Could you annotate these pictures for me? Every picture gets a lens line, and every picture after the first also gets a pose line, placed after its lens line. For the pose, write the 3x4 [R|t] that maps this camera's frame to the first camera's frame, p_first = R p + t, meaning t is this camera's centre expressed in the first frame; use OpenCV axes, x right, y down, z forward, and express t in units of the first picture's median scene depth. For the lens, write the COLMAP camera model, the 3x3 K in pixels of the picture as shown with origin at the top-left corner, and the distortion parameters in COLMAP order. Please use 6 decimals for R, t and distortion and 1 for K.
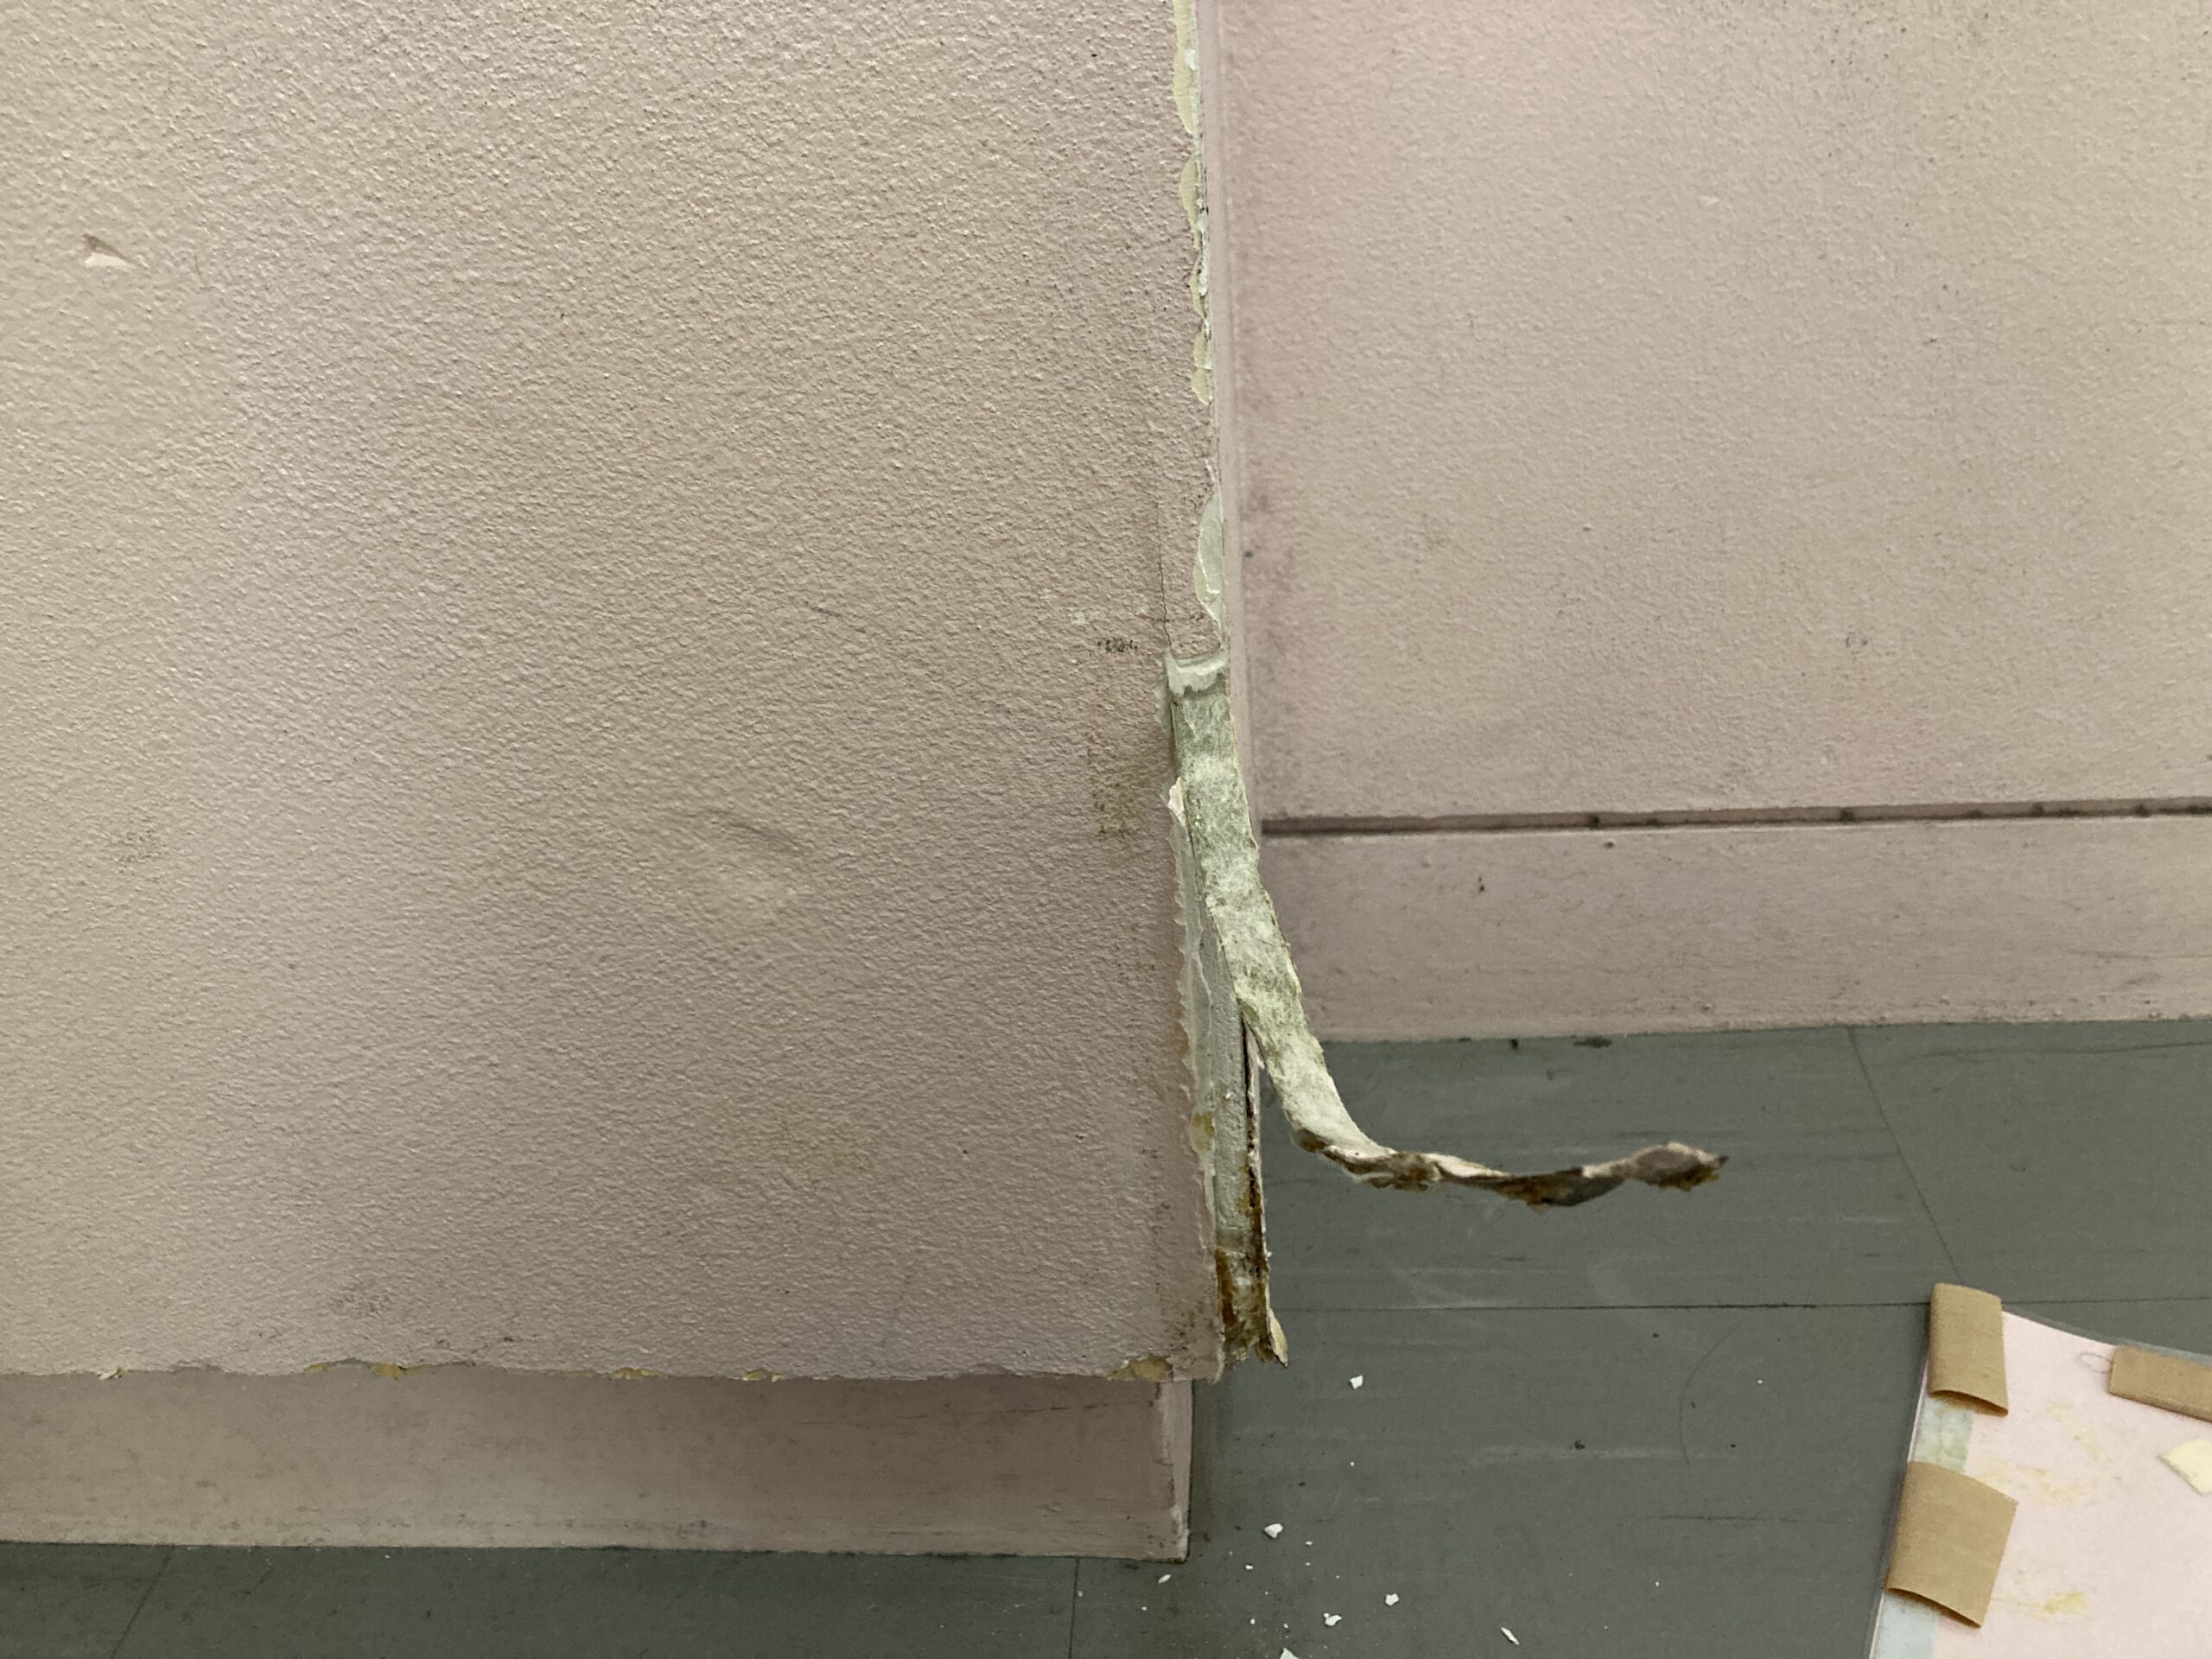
lens RADIAL K [[1922.2, 0, 1106.0], [0, 1922.2, 829.5], [0, 0, 1]] dist [0.000227, 0.002104]
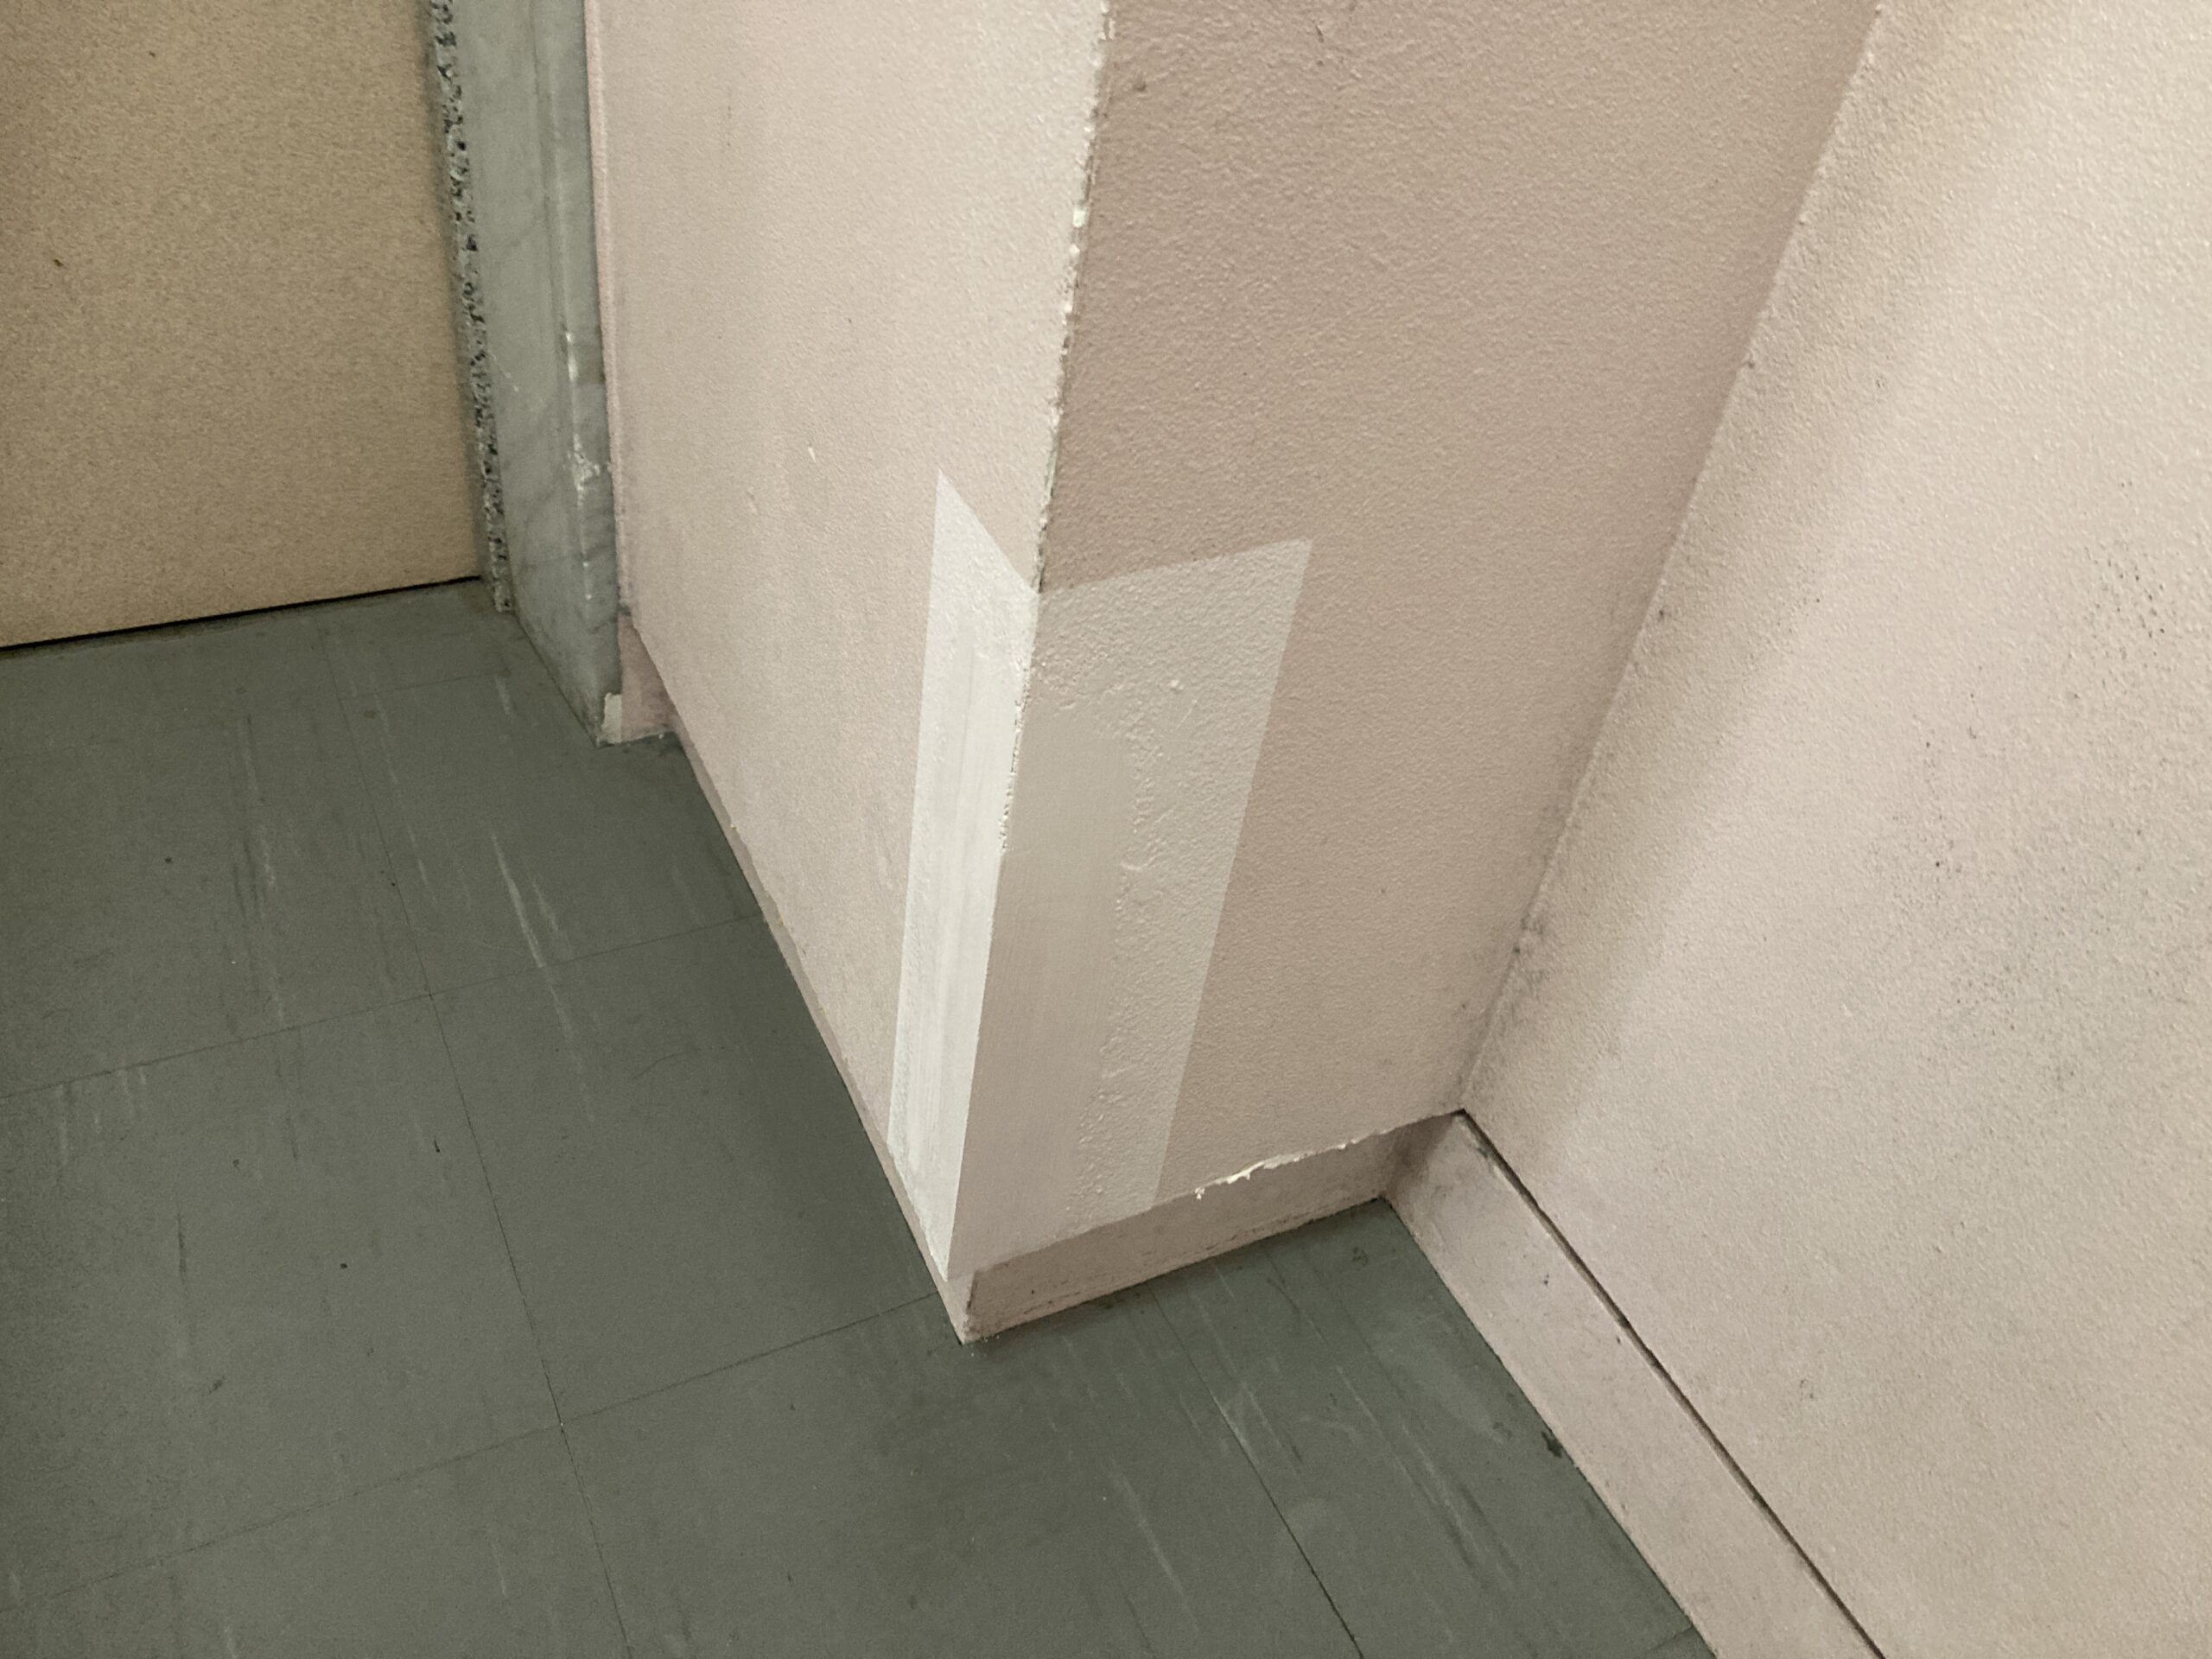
lens RADIAL K [[1922.2, 0, 1106.0], [0, 1922.2, 829.5], [0, 0, 1]] dist [0.000227, 0.002104]
pose [[0.479424, 0.673072, -0.563141, 0.599483], [-0.573317, 0.726046, 0.379691, -0.522008], [0.664425, 0.140825, 0.733967, -0.146911]]
